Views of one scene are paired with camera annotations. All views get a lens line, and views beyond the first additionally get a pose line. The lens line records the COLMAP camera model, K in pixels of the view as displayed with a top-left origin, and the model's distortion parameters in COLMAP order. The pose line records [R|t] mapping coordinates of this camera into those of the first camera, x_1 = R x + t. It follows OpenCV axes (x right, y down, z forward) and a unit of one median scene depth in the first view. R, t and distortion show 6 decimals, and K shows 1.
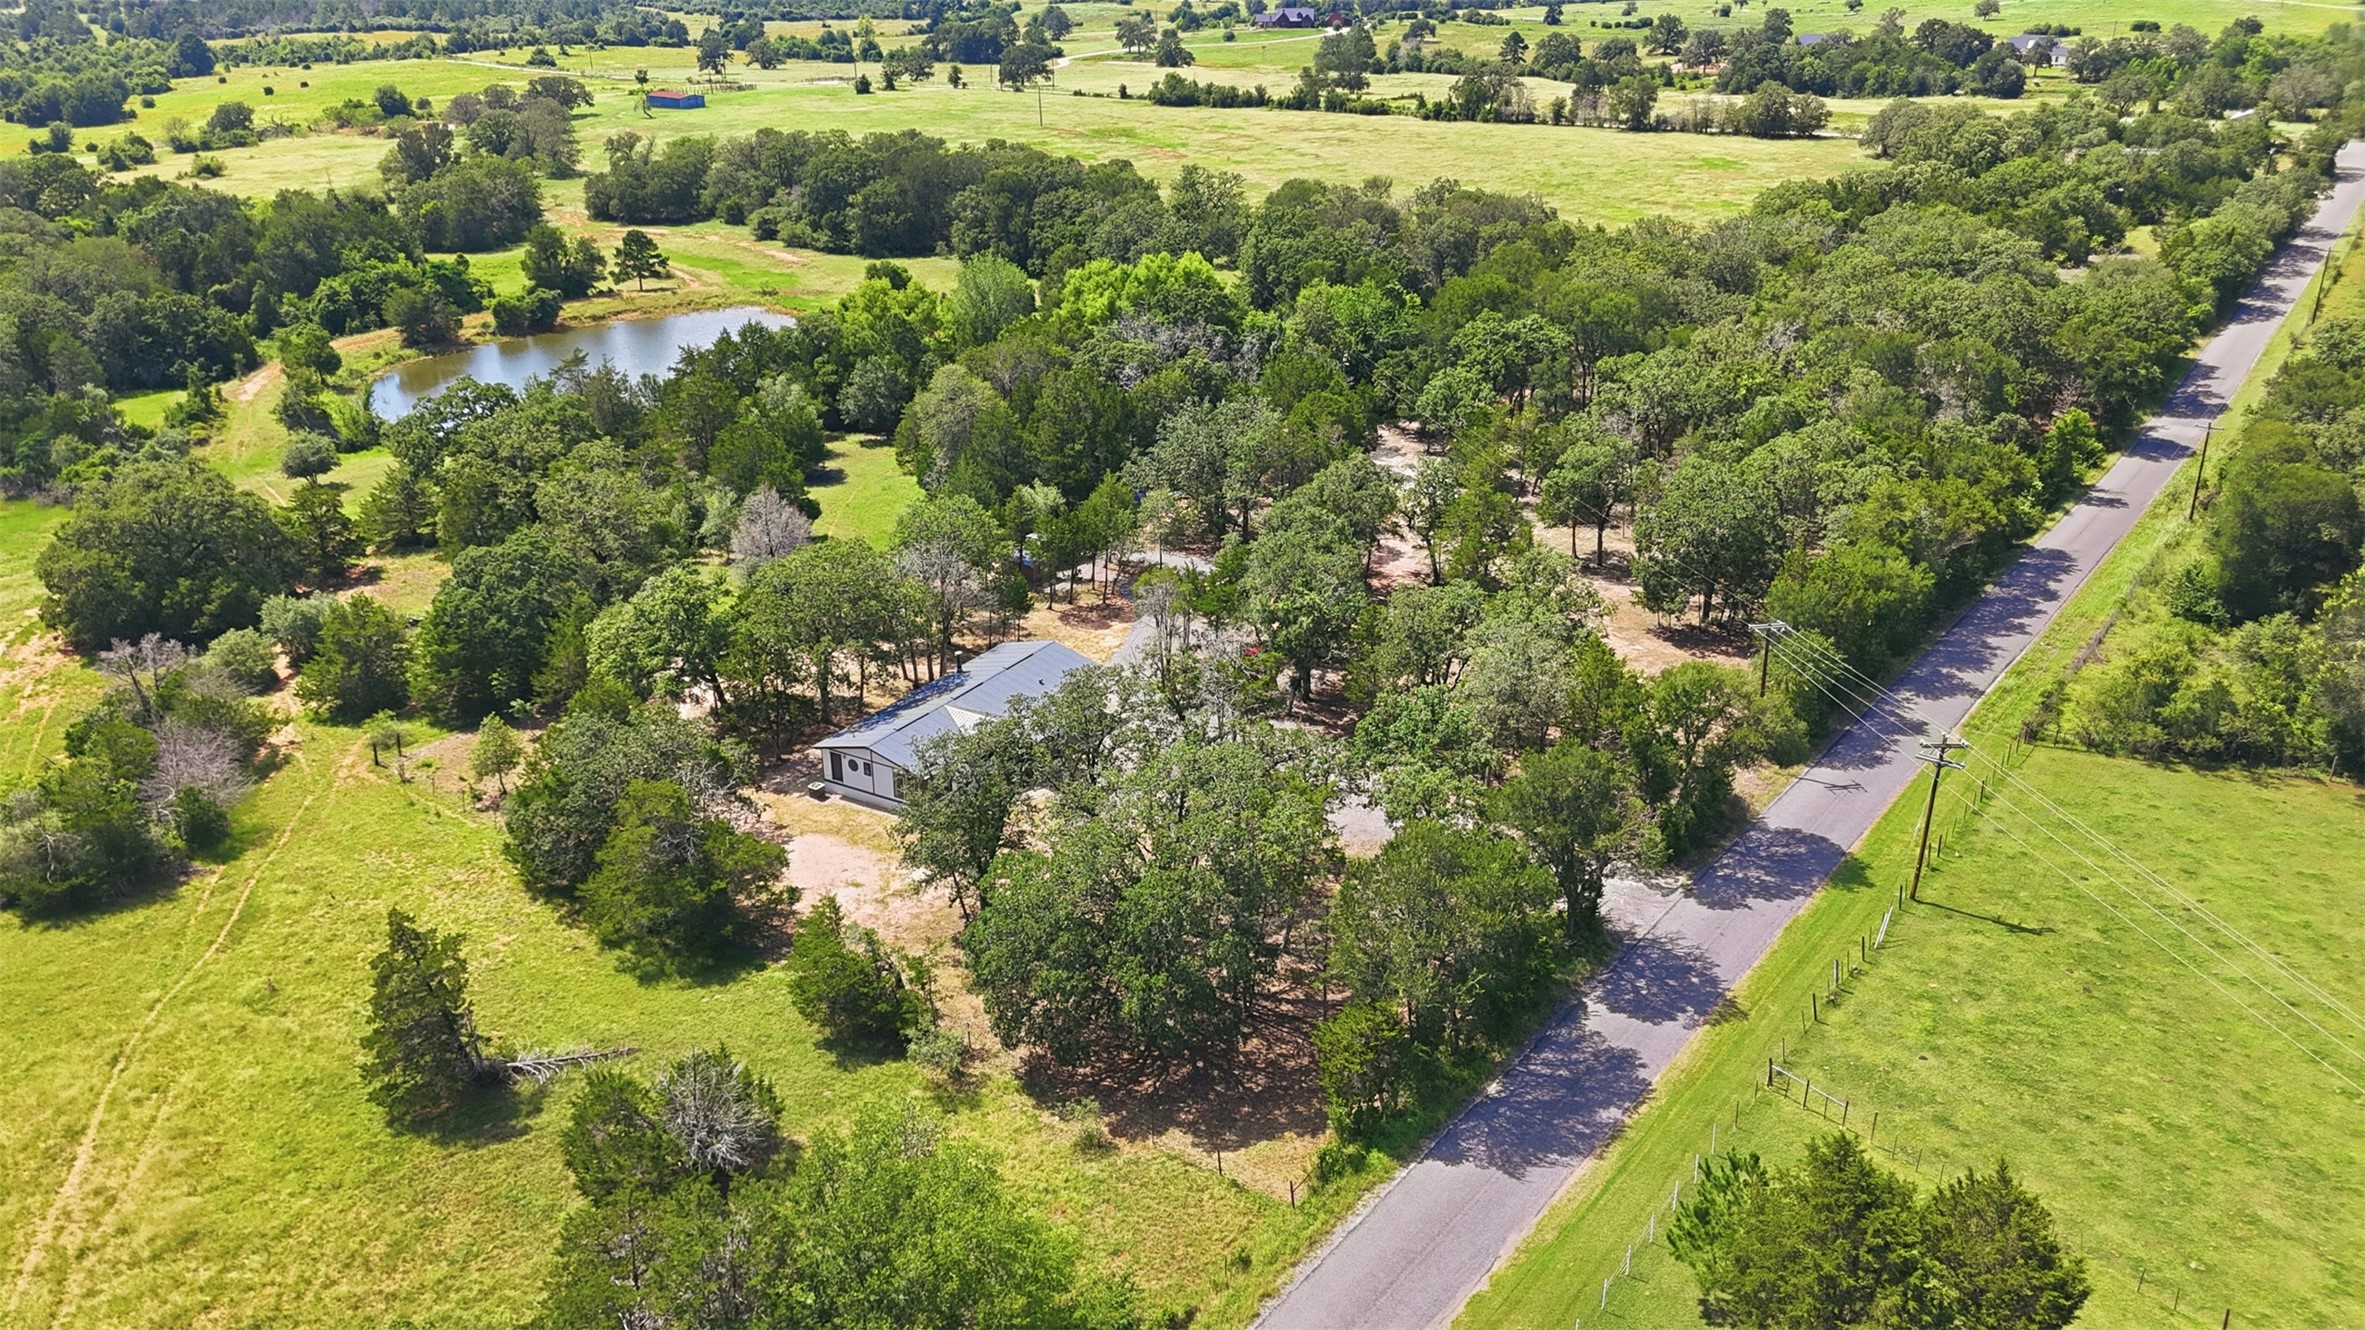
lens RADIAL K [[1766.6, 0, 1182.5], [0, 1766.6, 665.0], [0, 0, 1]] dist [0.070891, -0.081056]
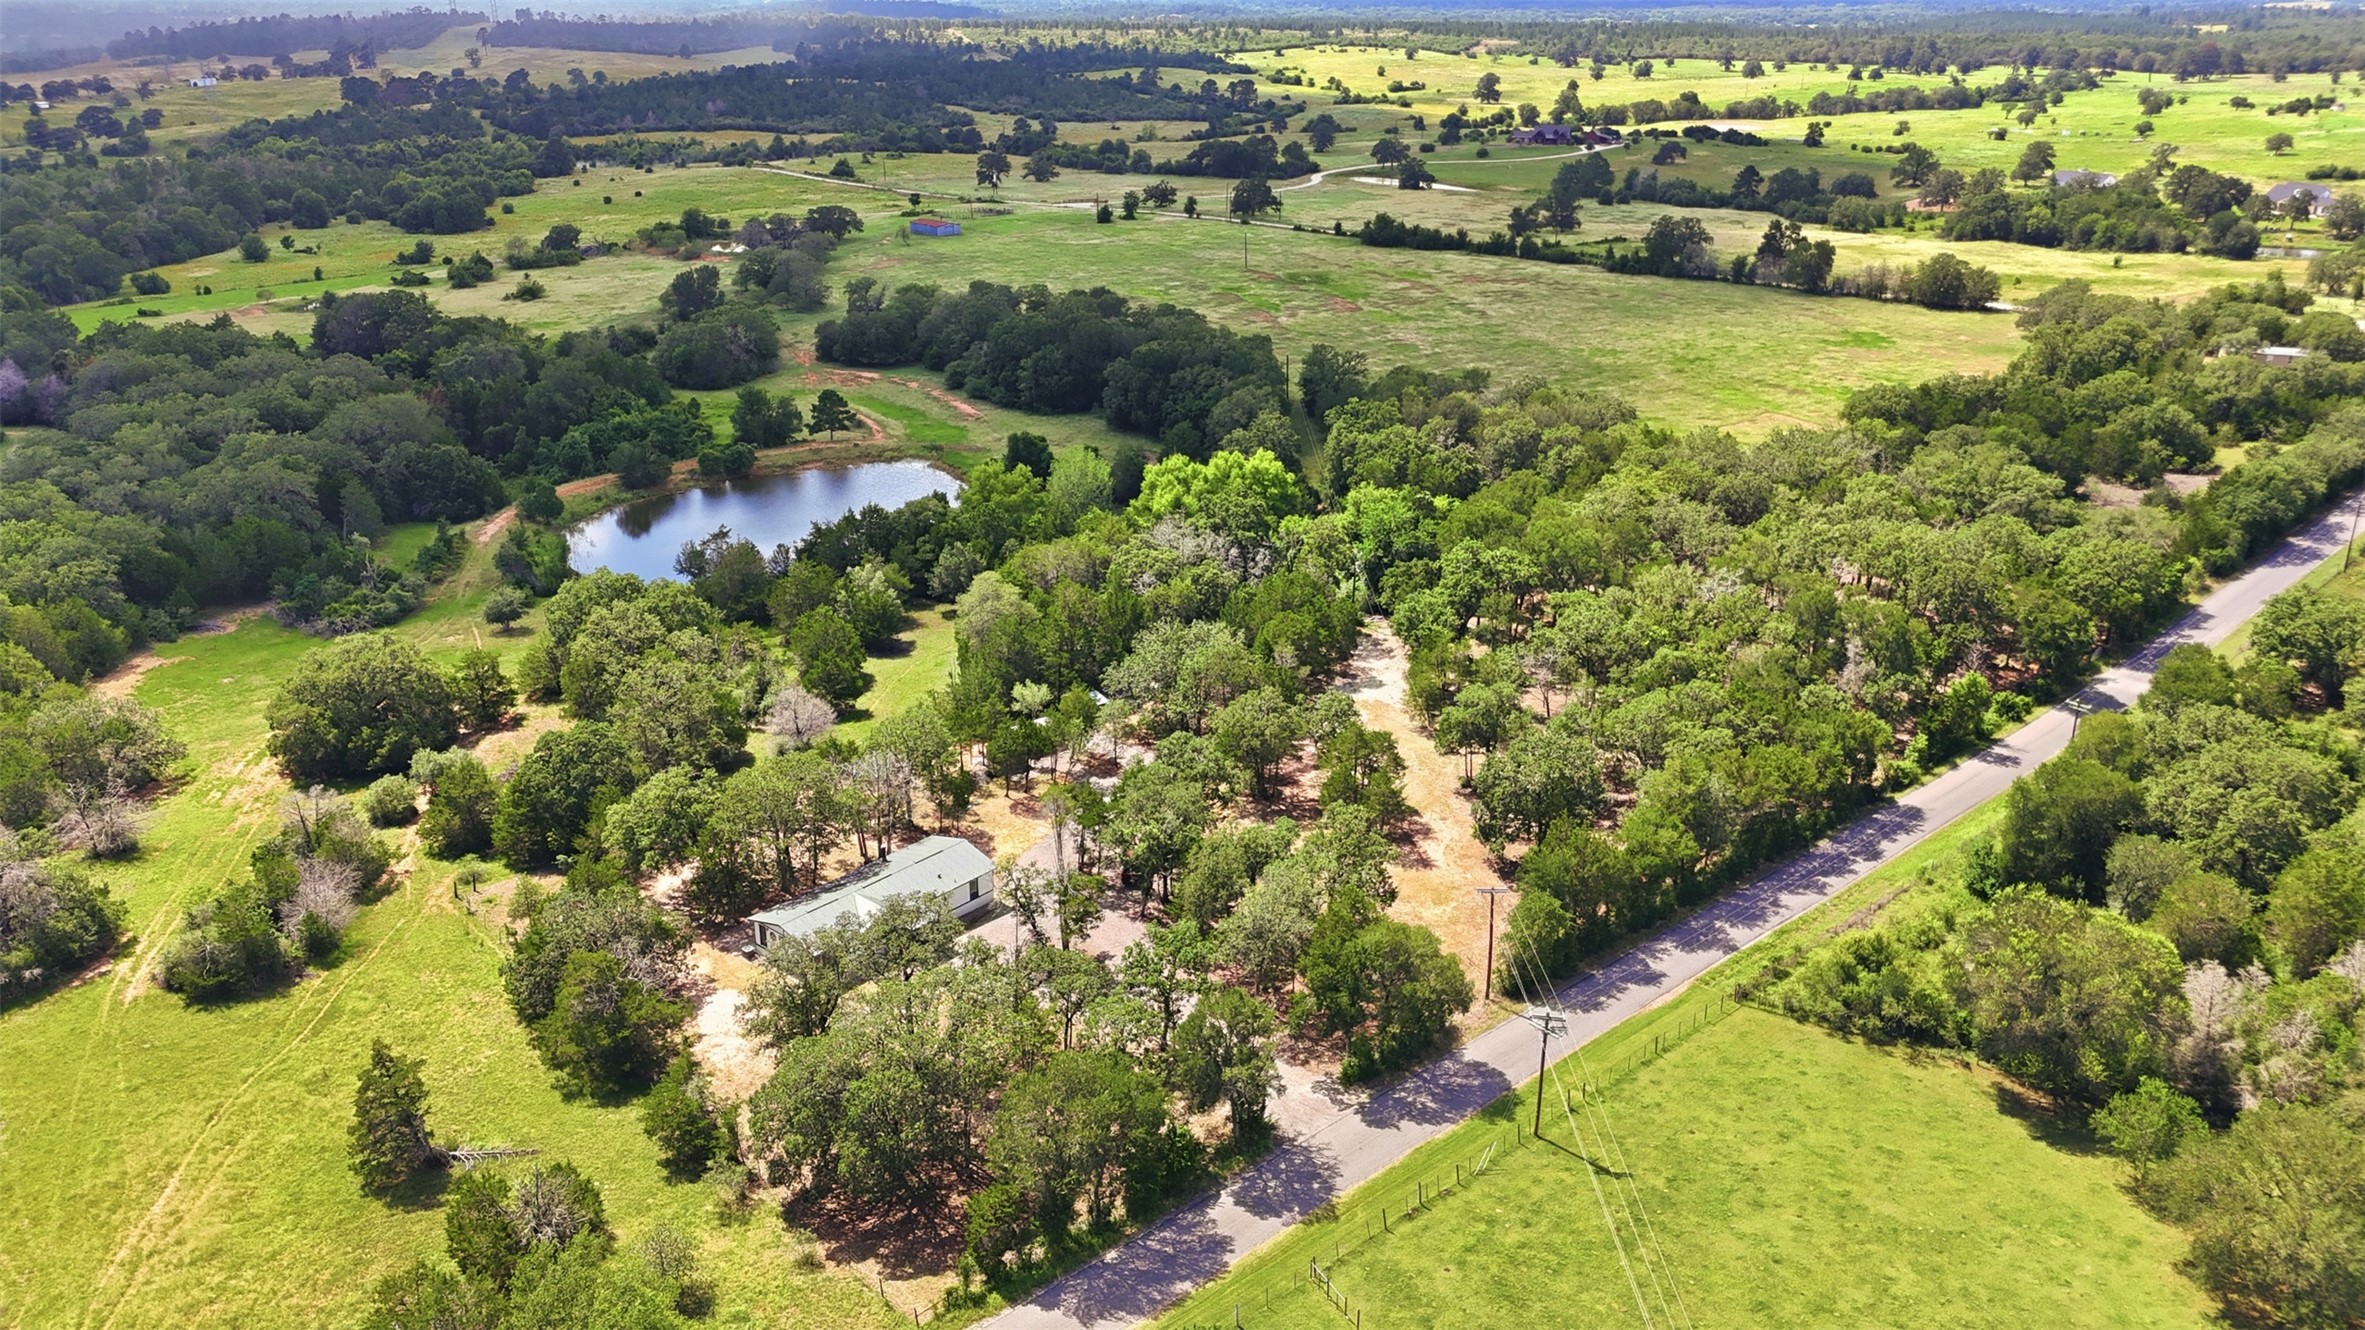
lens RADIAL K [[1766.6, 0, 1182.5], [0, 1766.6, 665.0], [0, 0, 1]] dist [0.070891, -0.081056]
pose [[0.983163, 0.069465, -0.169012, 0.264559], [-0.073995, 0.997045, -0.020646, -0.115015], [0.167079, 0.032804, 0.985398, -0.209847]]
